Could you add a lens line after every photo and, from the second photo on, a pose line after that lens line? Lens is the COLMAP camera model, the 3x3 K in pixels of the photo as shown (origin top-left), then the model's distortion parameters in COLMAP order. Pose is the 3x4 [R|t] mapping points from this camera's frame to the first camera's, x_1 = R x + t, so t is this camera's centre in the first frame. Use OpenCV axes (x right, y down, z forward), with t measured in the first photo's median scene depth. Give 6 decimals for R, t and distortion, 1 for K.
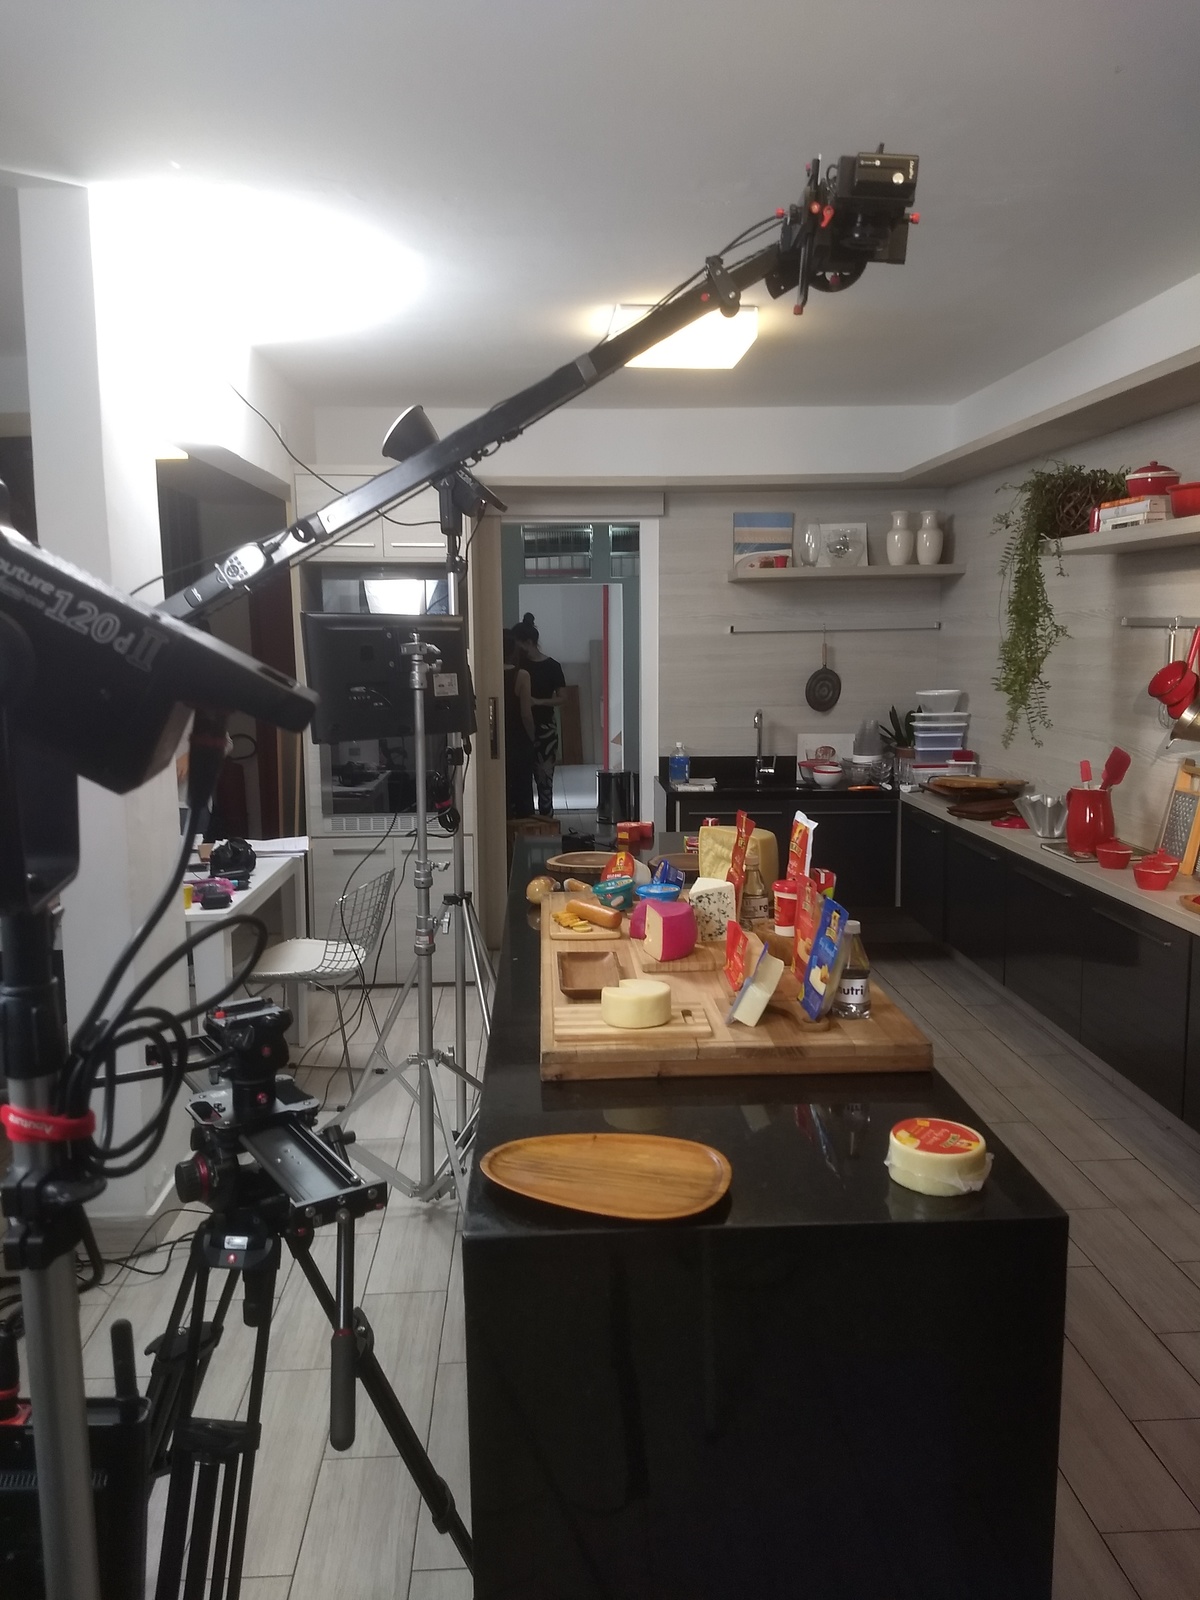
lens RADIAL K [[1212.0, 0, 606.8], [0, 1212.0, 793.2], [0, 0, 1]] dist [0.022233, -0.029137]
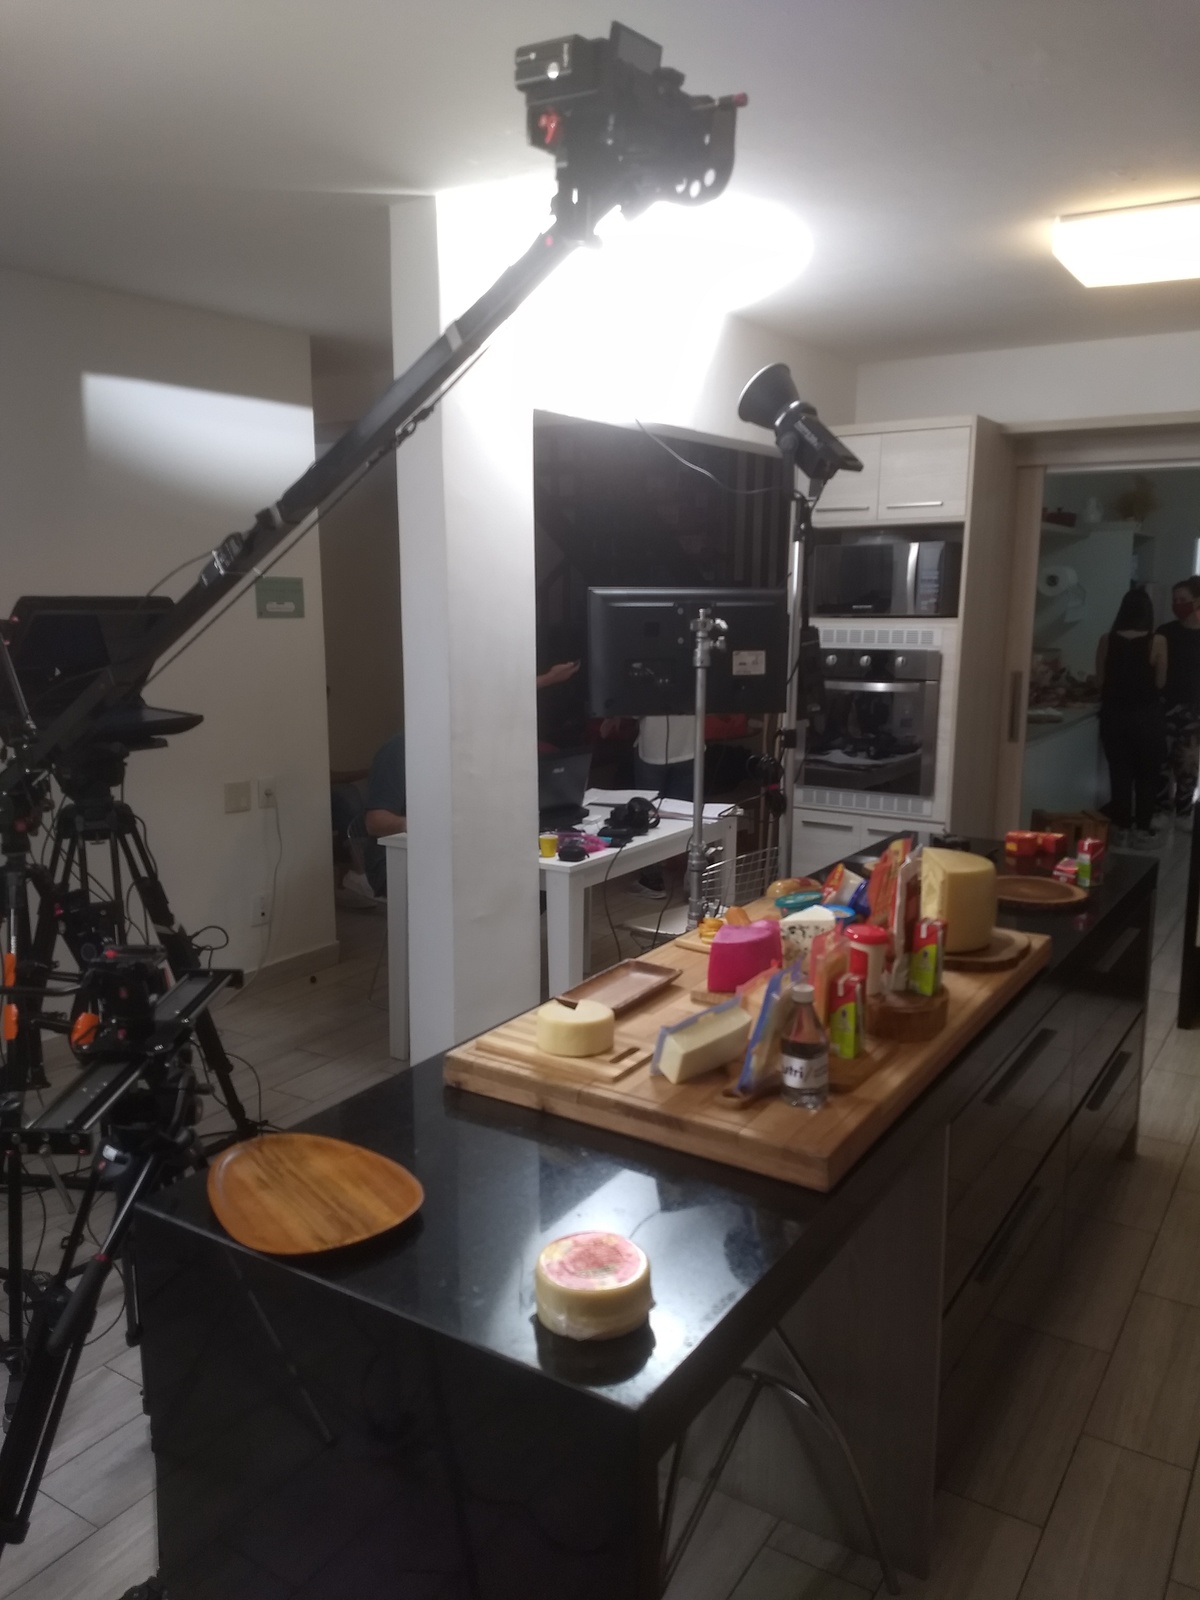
lens RADIAL K [[1212.0, 0, 608.1], [0, 1212.0, 800.1], [0, 0, 1]] dist [0.022233, -0.029137]
pose [[0.817111, 0.112756, -0.565345, 0.343743], [-0.089778, 0.993609, 0.068413, -0.040046], [0.569446, -0.005145, 0.822013, 0.163750]]
